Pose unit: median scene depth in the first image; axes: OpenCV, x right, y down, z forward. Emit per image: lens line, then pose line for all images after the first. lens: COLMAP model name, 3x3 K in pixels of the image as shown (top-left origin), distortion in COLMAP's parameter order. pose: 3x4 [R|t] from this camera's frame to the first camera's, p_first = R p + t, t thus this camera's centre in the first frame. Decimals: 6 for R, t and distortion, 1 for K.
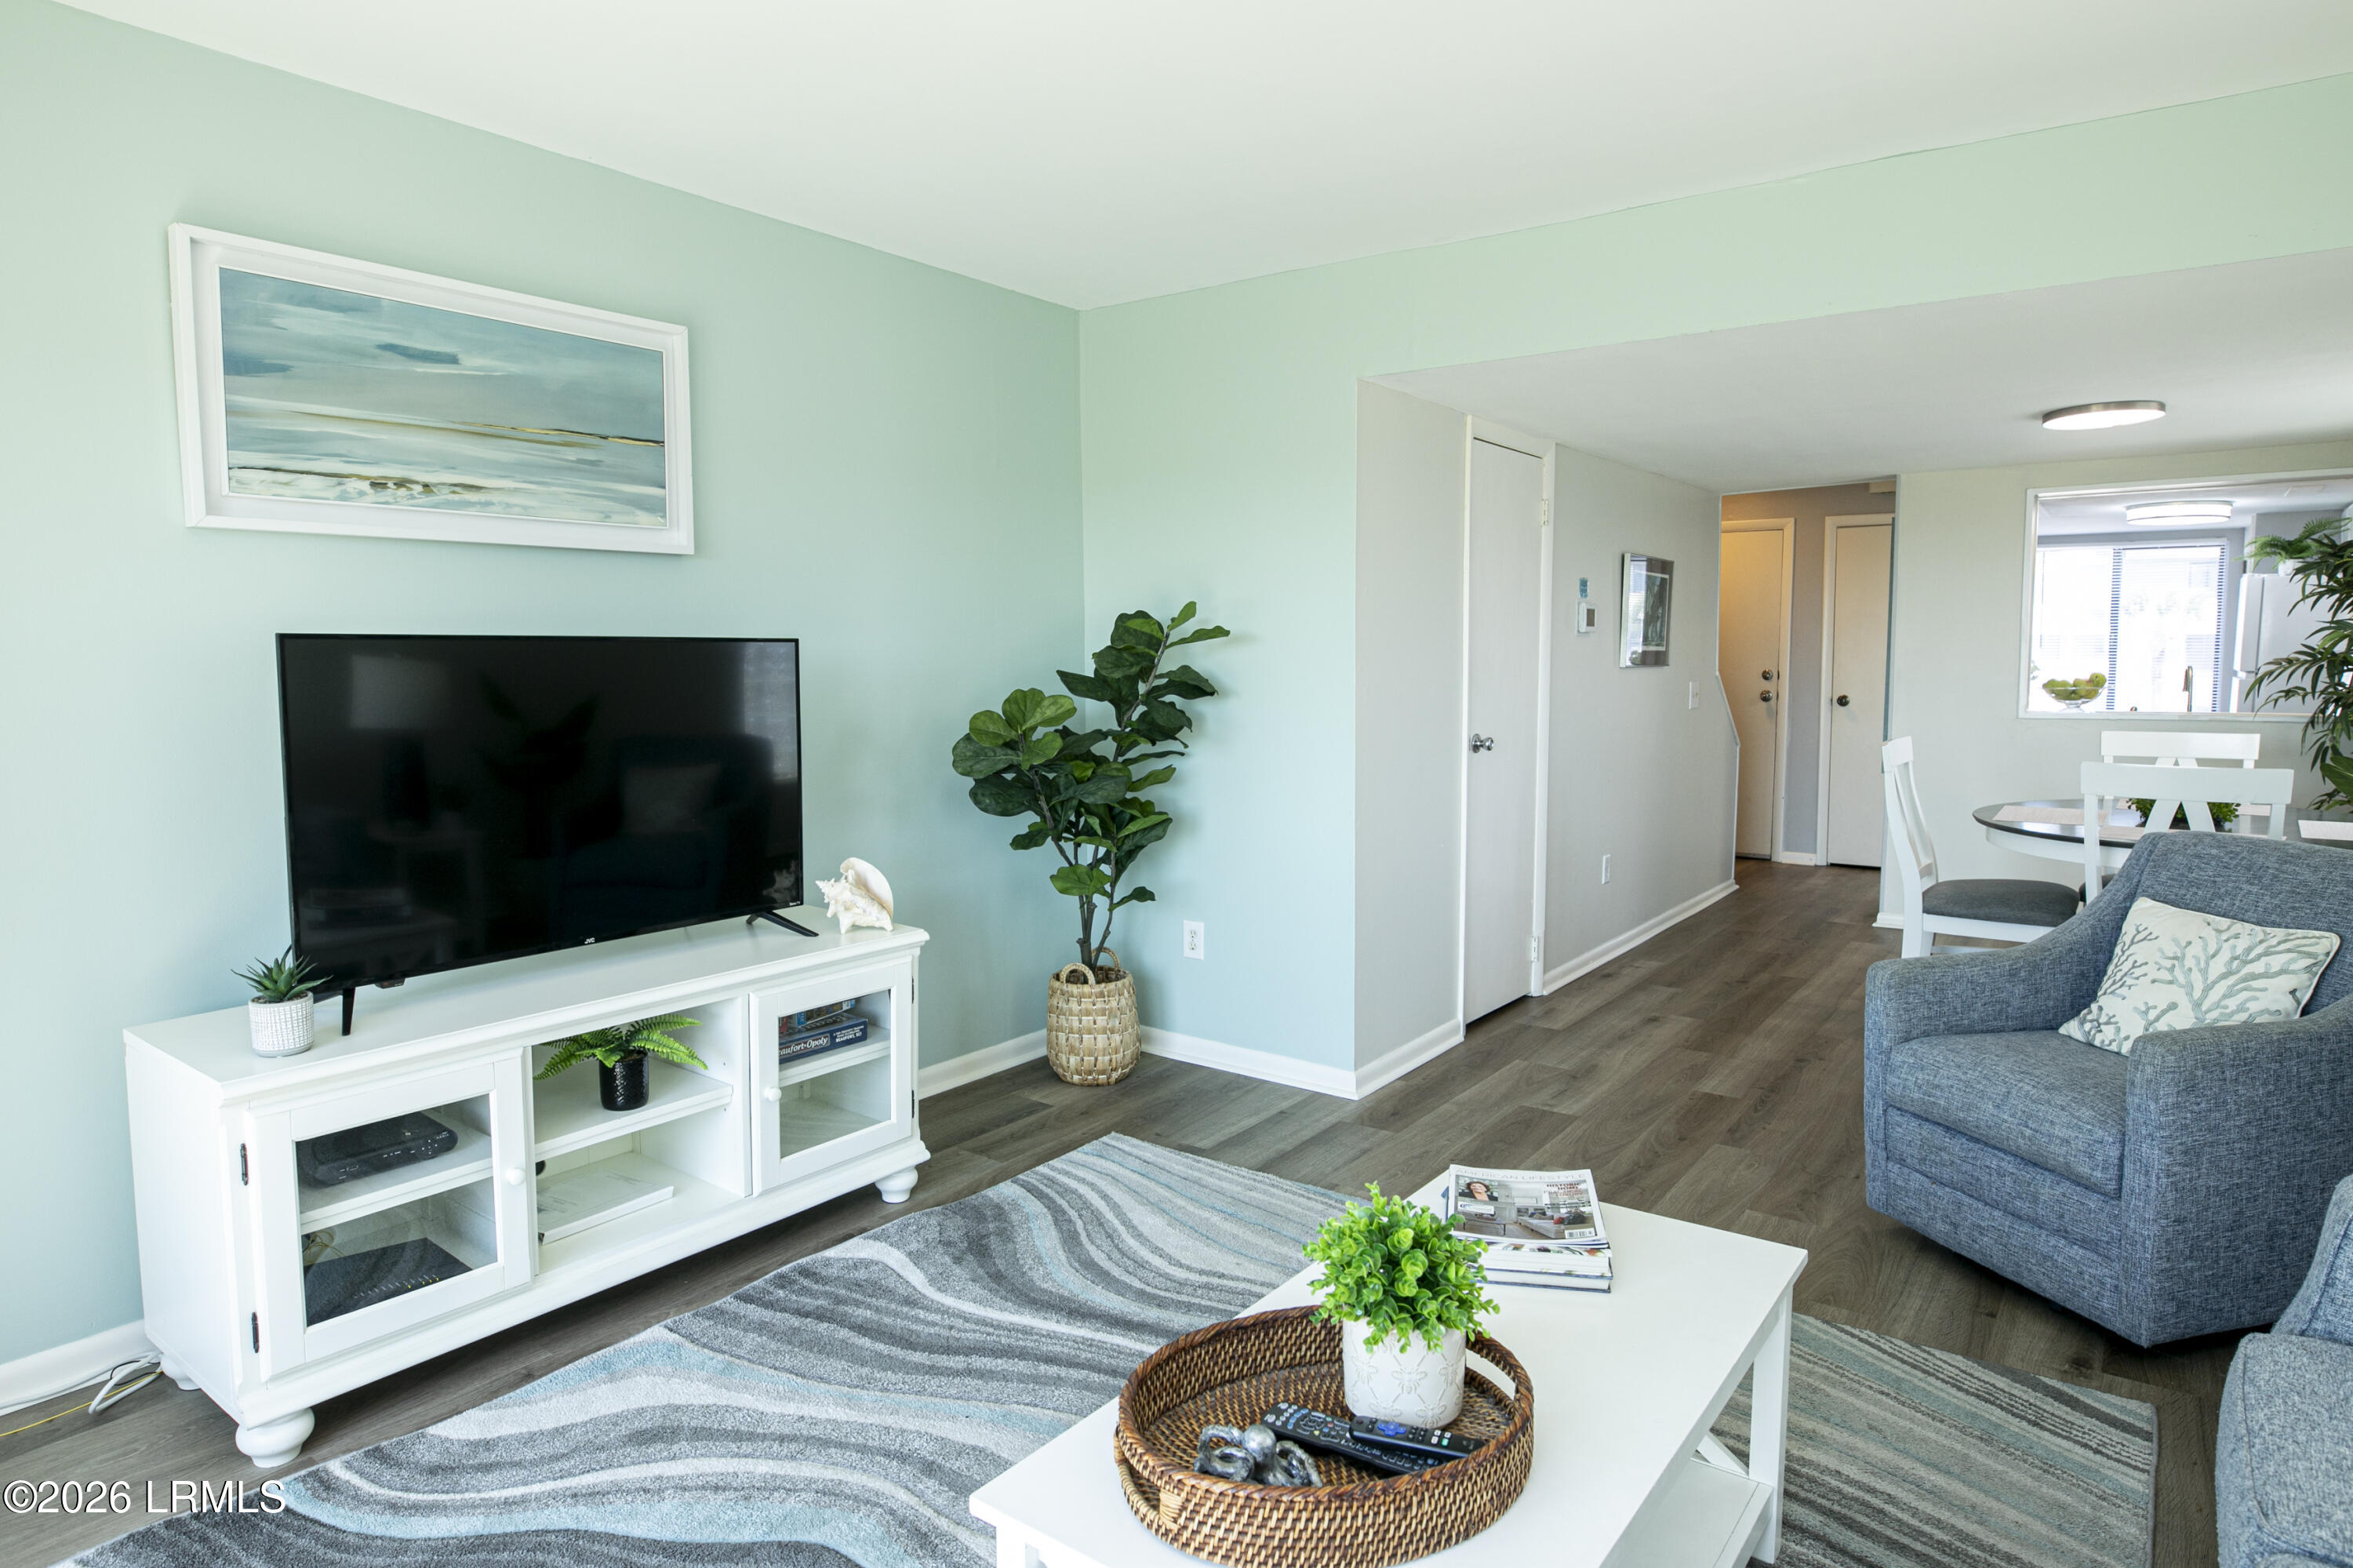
lens RADIAL K [[1363.5, 0, 1177.5], [0, 1363.5, 769.0], [0, 0, 1]] dist [-0.019494, -0.002892]
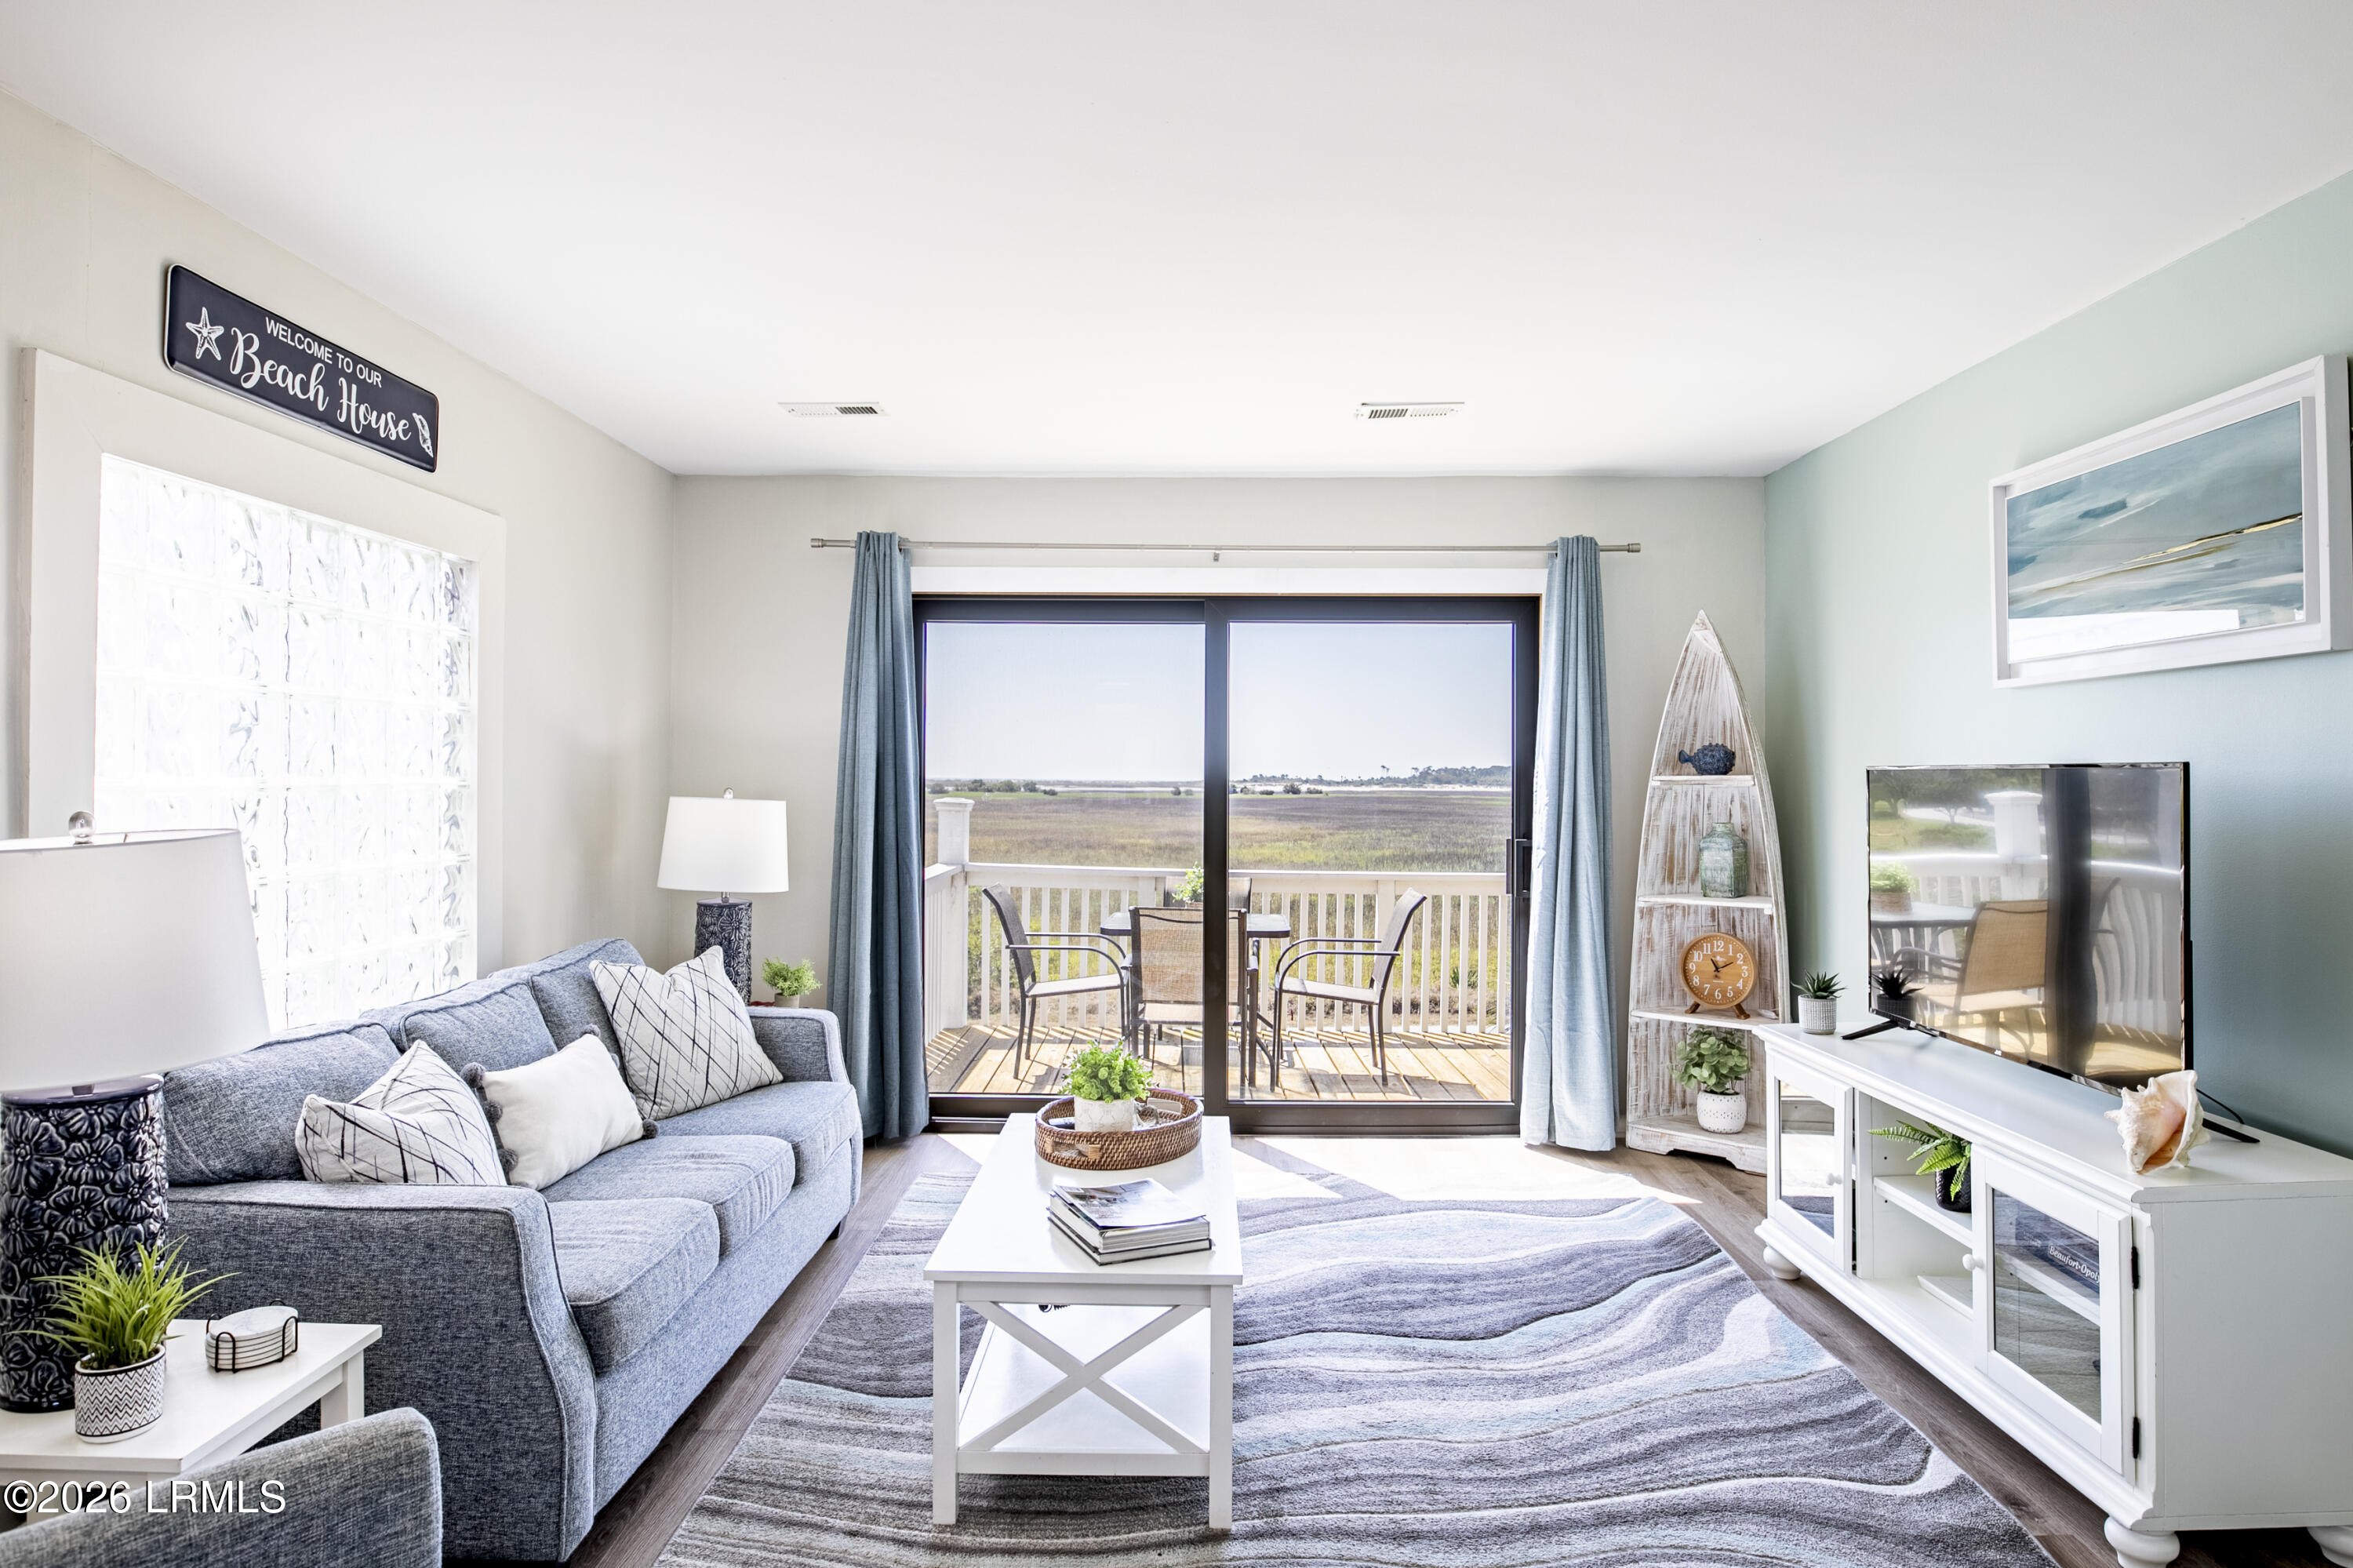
lens RADIAL K [[1363.5, 0, 1174.1], [0, 1363.5, 774.4], [0, 0, 1]] dist [-0.019494, -0.002892]
pose [[-0.807676, -0.002216, -0.589623, 0.698829], [-0.051753, 0.996400, 0.067148, -0.125210], [0.587351, 0.084749, -0.804883, 1.446950]]
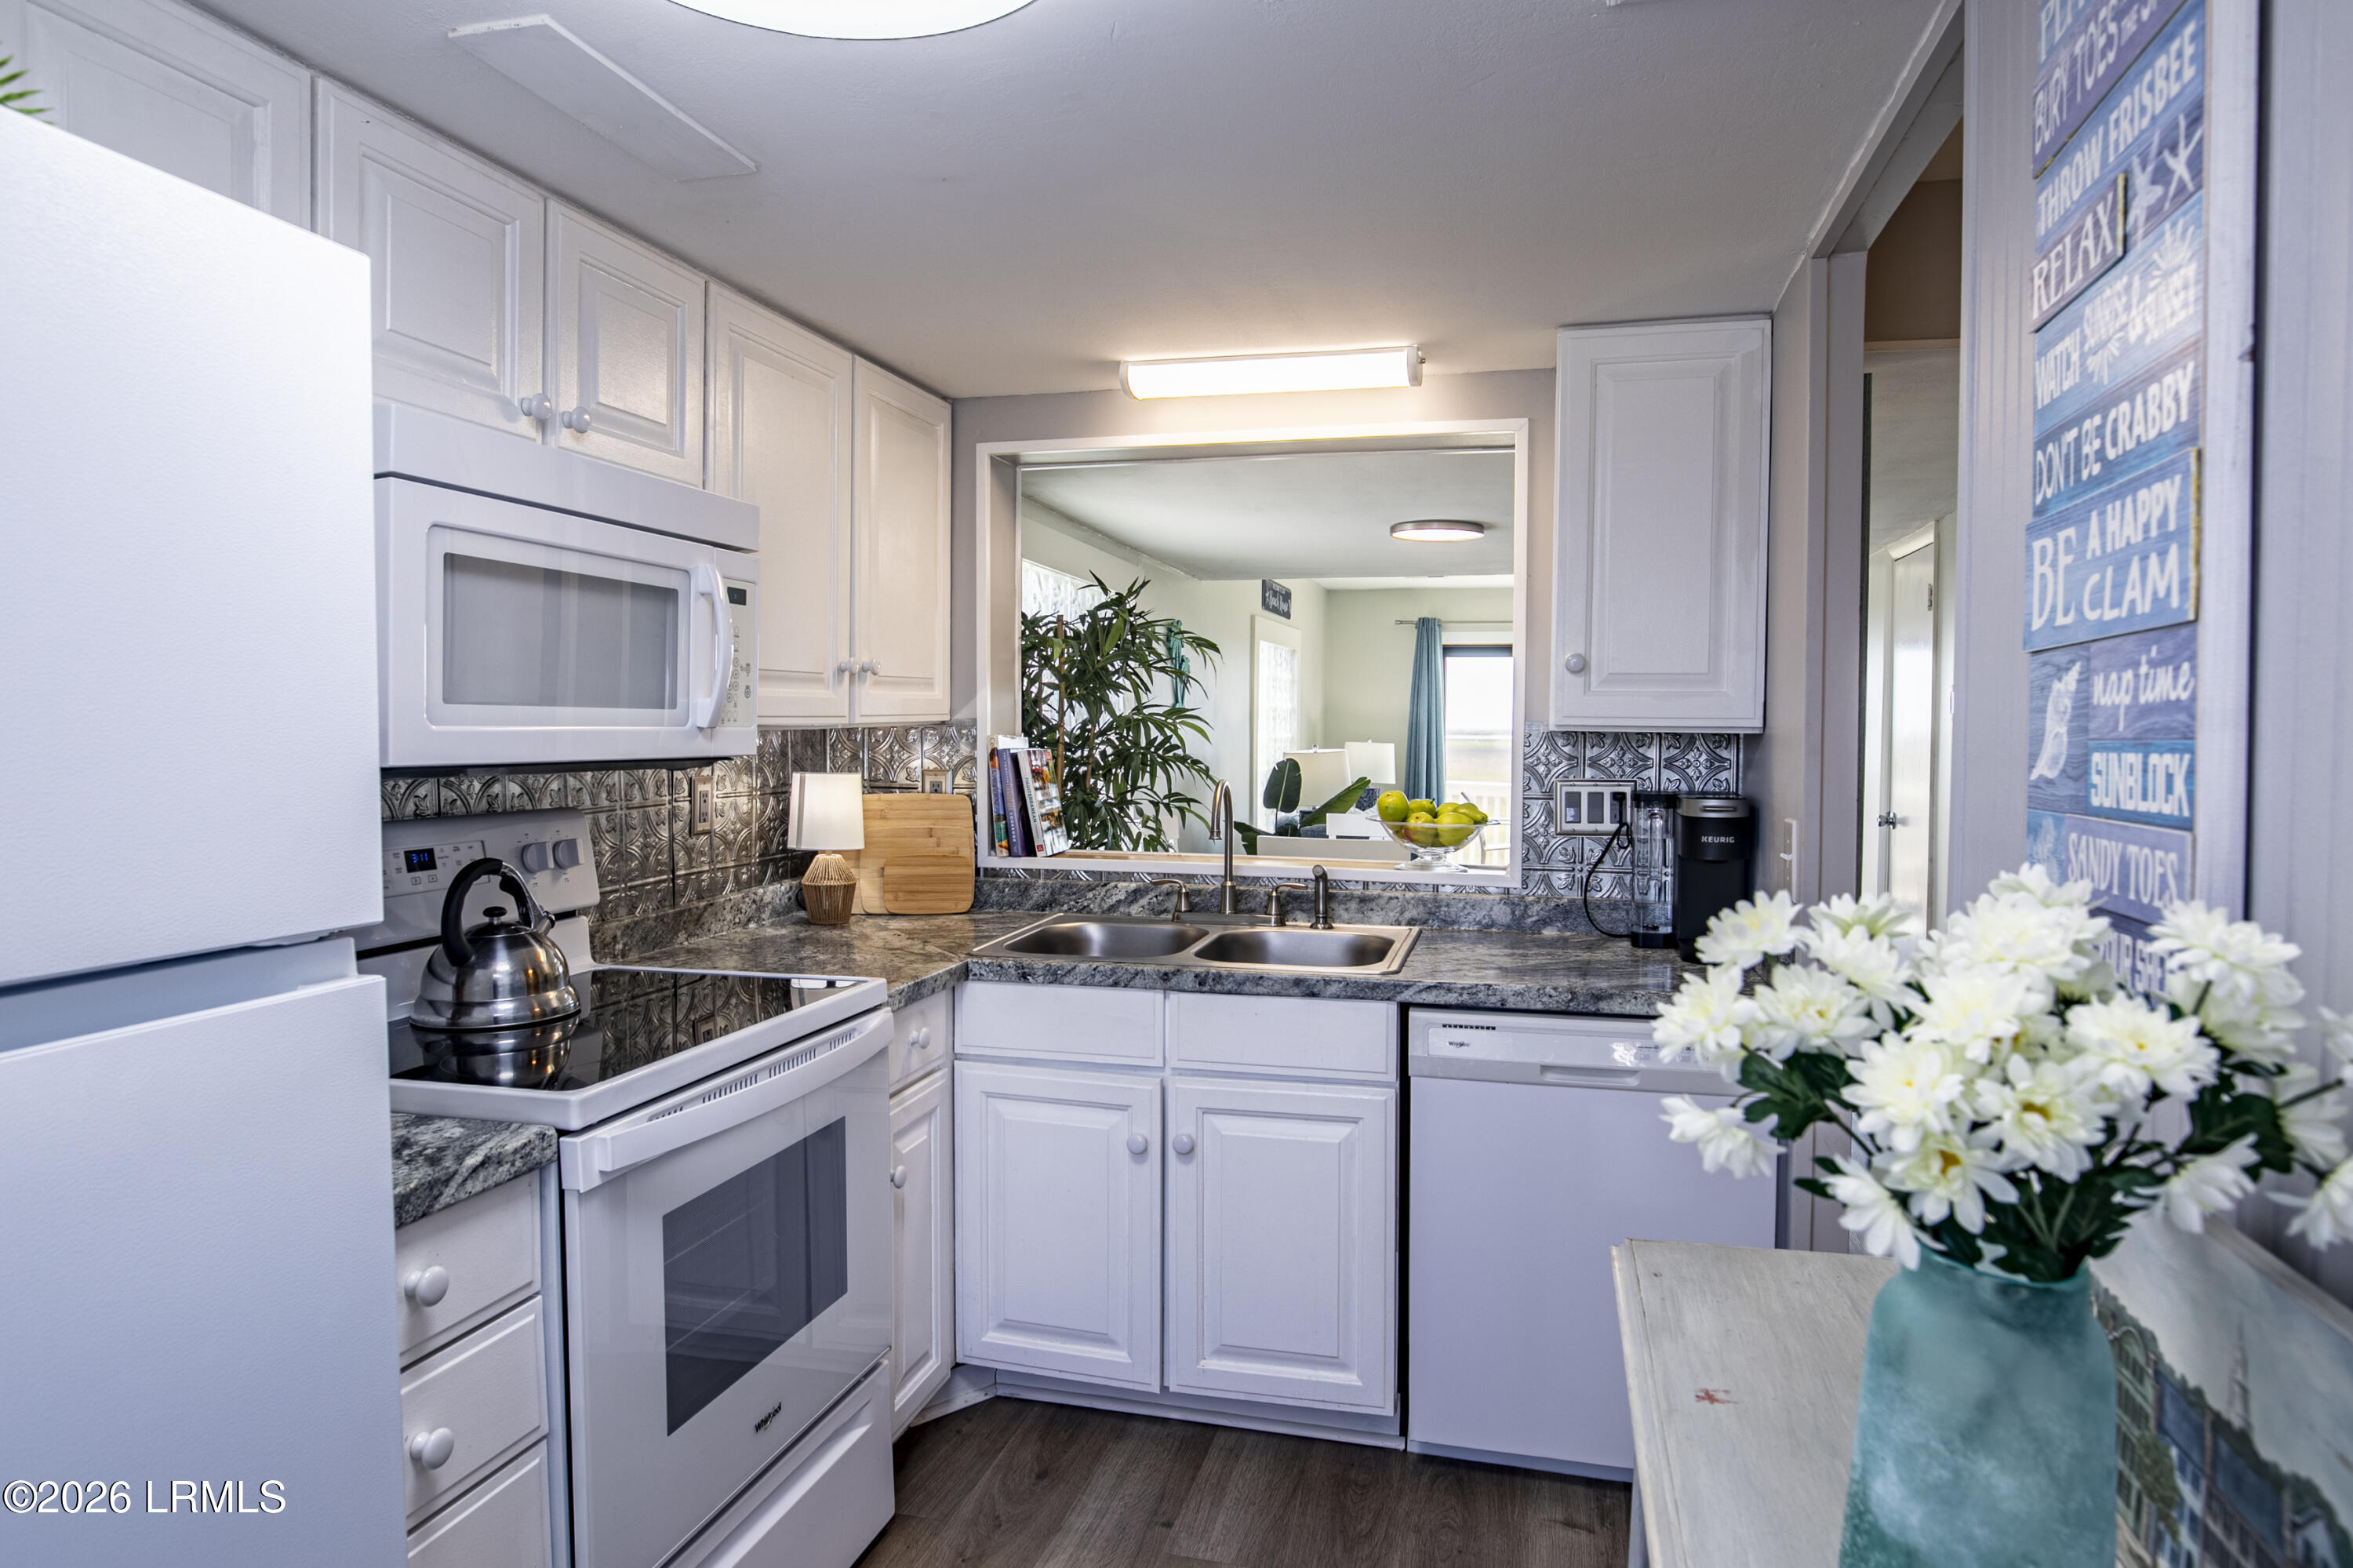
lens RADIAL K [[1363.5, 0, 1178.2], [0, 1363.5, 781.2], [0, 0, 1]] dist [-0.019494, -0.002892]
pose [[-0.931892, 0.016049, -0.362380, 1.967560], [-0.028751, 0.992610, 0.117896, -0.272435], [0.361594, 0.120285, -0.924544, 3.041081]]
